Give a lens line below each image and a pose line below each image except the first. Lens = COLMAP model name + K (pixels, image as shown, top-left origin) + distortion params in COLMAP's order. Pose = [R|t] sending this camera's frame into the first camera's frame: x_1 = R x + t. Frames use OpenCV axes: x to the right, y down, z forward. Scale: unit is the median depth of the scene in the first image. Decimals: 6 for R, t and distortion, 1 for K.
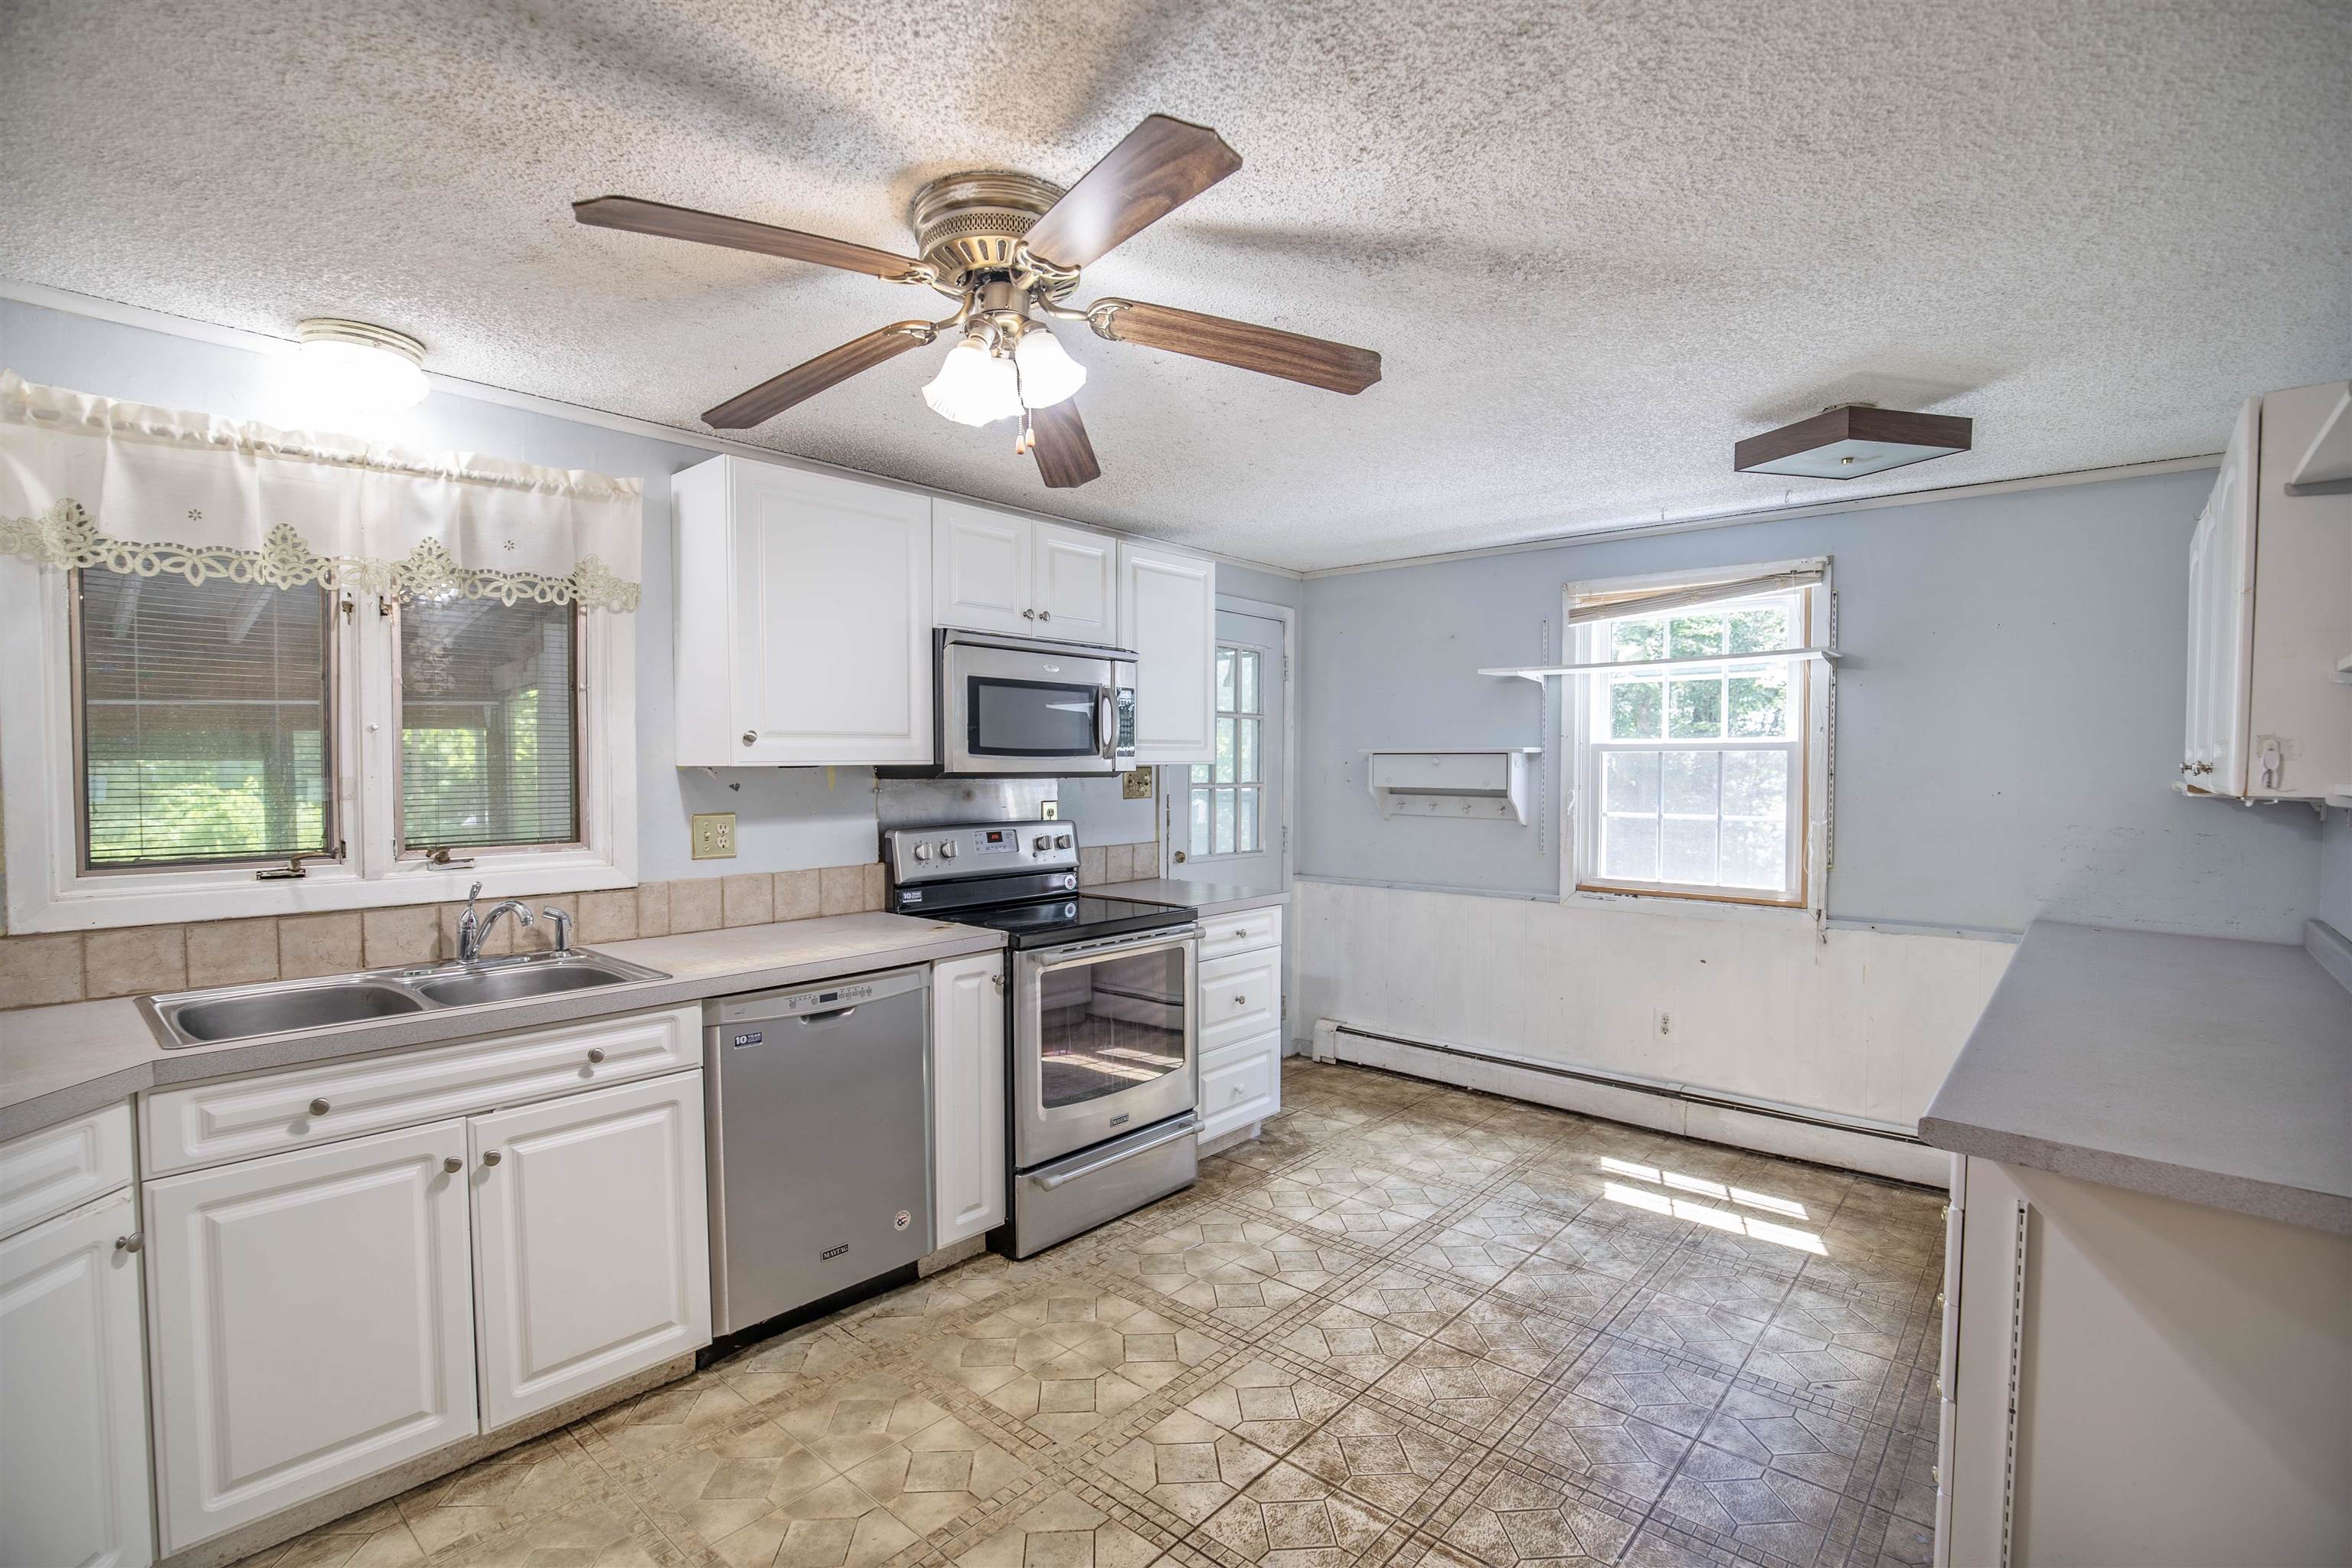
lens RADIAL K [[1091.3, 0, 1175.5], [0, 1091.3, 771.4], [0, 0, 1]] dist [0.000973, -0.000113]
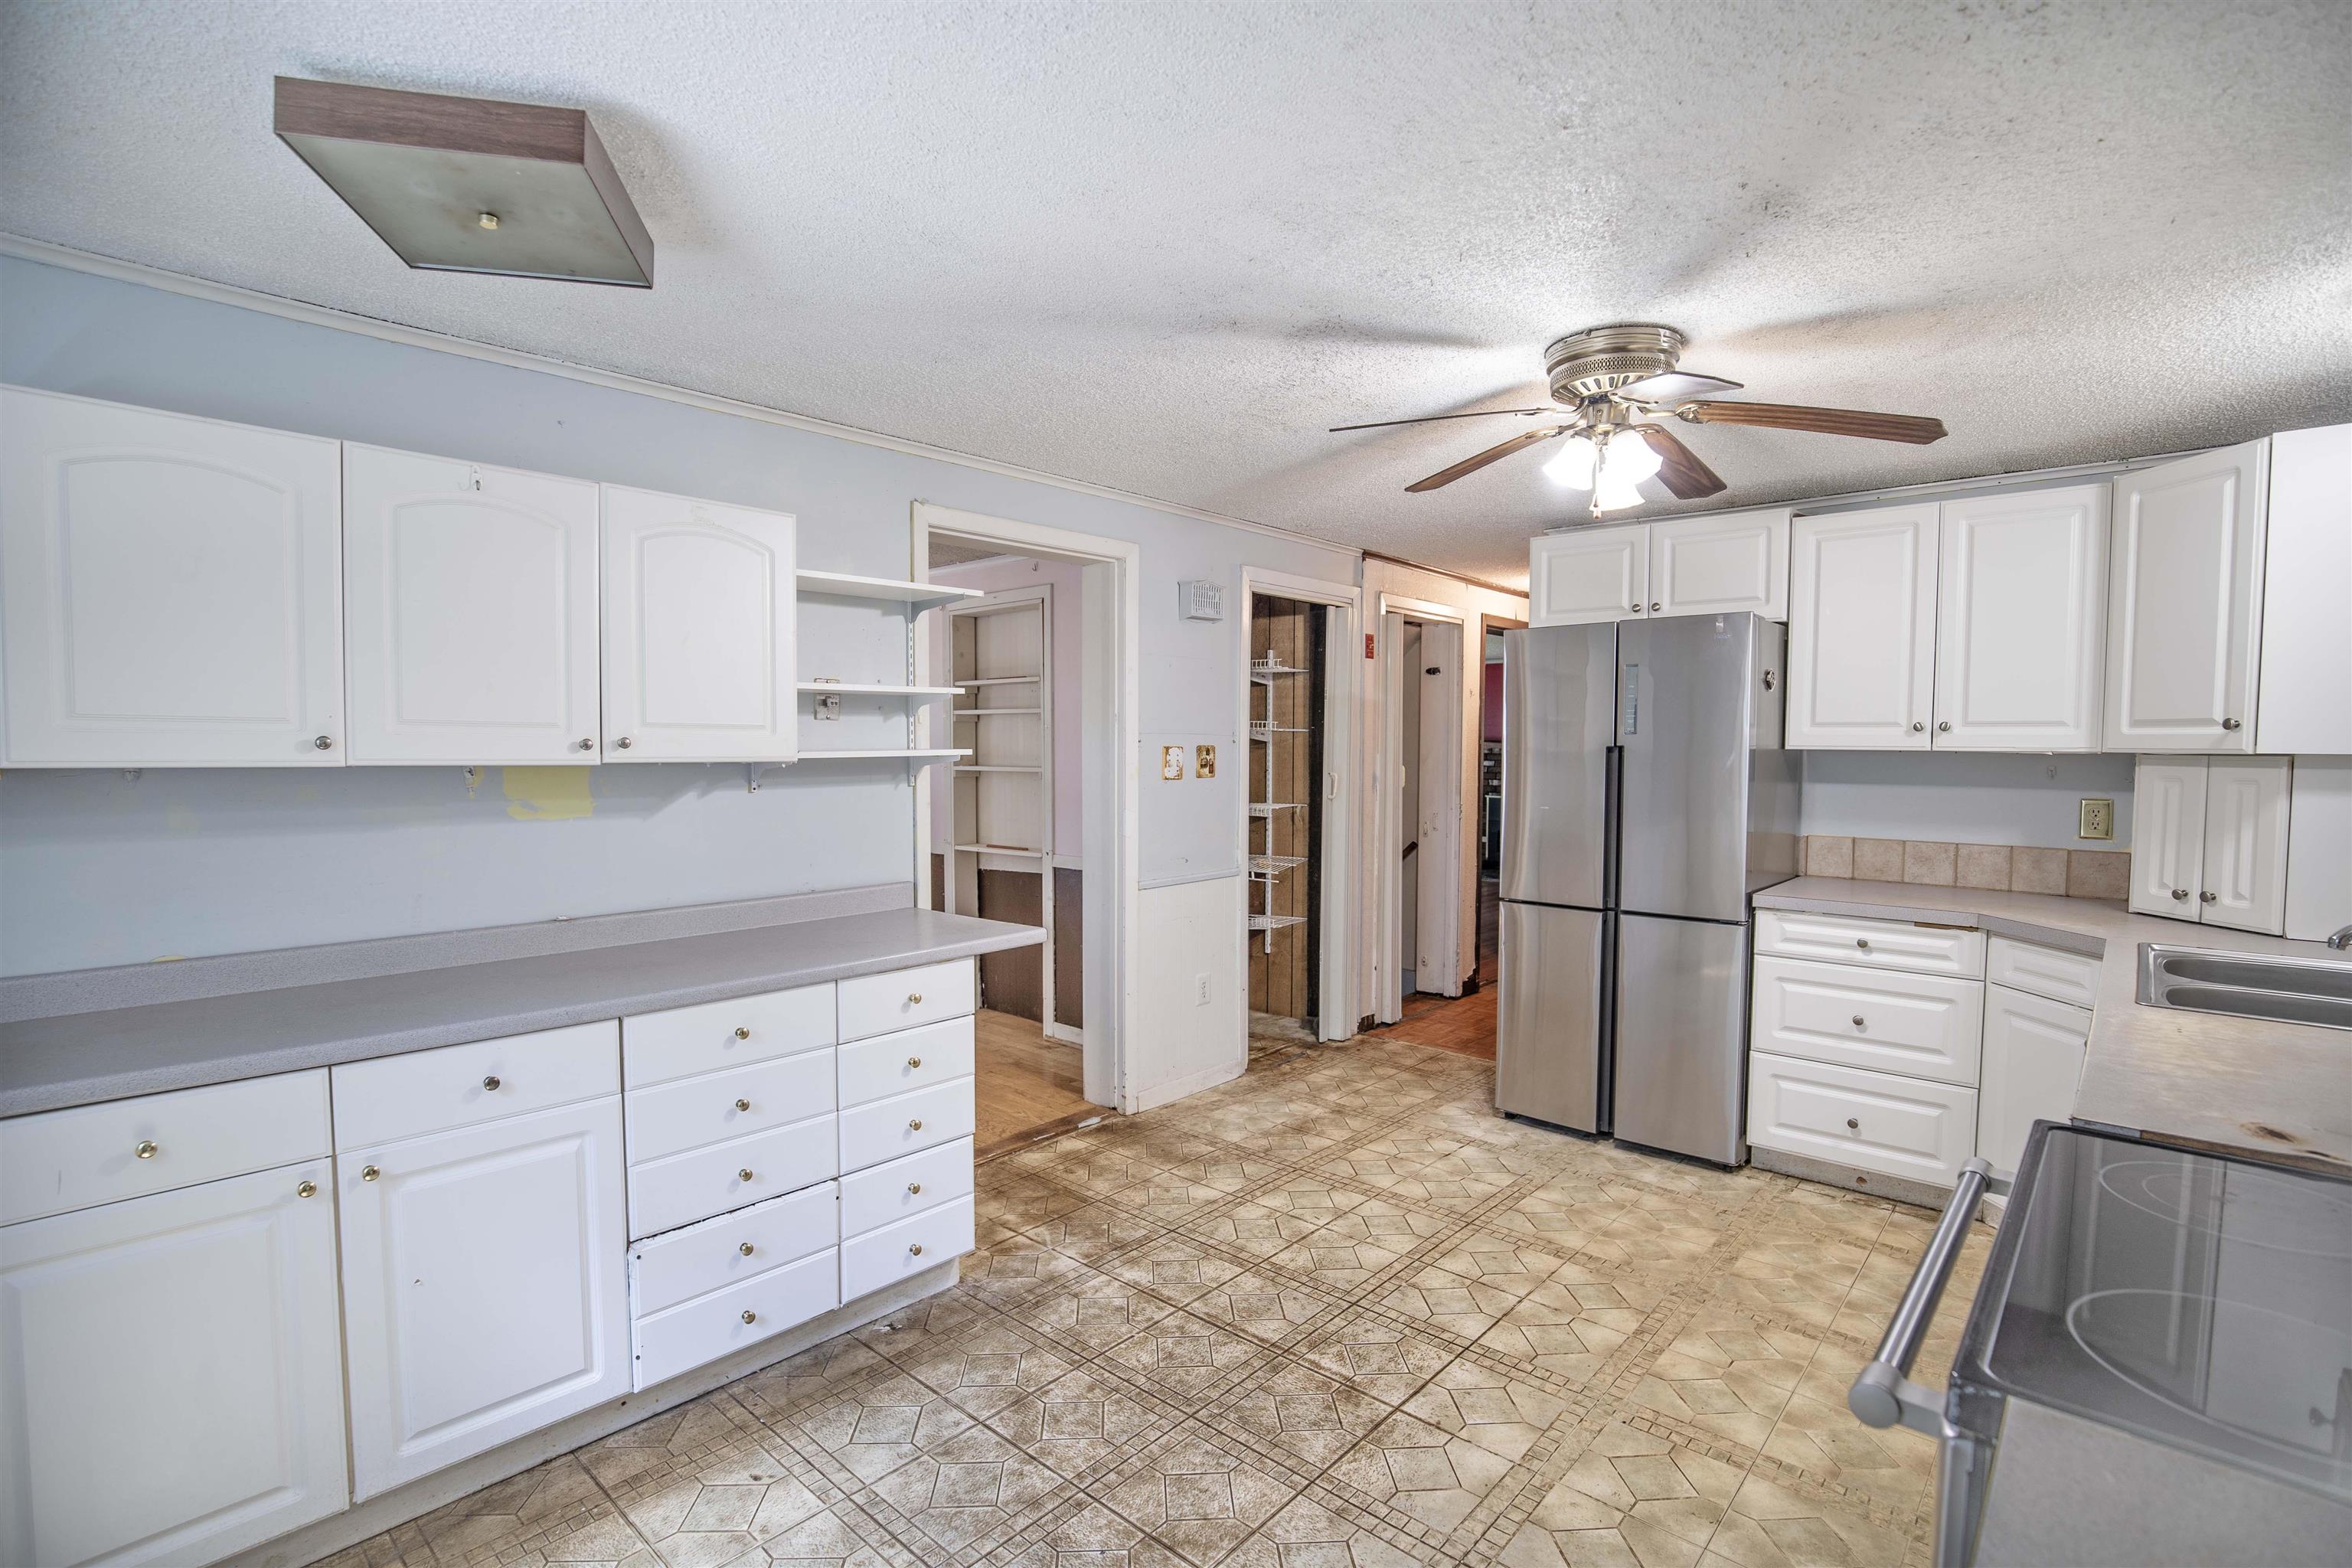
lens RADIAL K [[1091.3, 0, 1178.7], [0, 1091.3, 784.8], [0, 0, 1]] dist [0.000973, -0.000113]
pose [[-0.999852, -0.002731, 0.017011, 0.285427], [-0.002067, 0.999240, 0.038917, -0.008452], [-0.017105, 0.038876, -0.999098, 1.996165]]
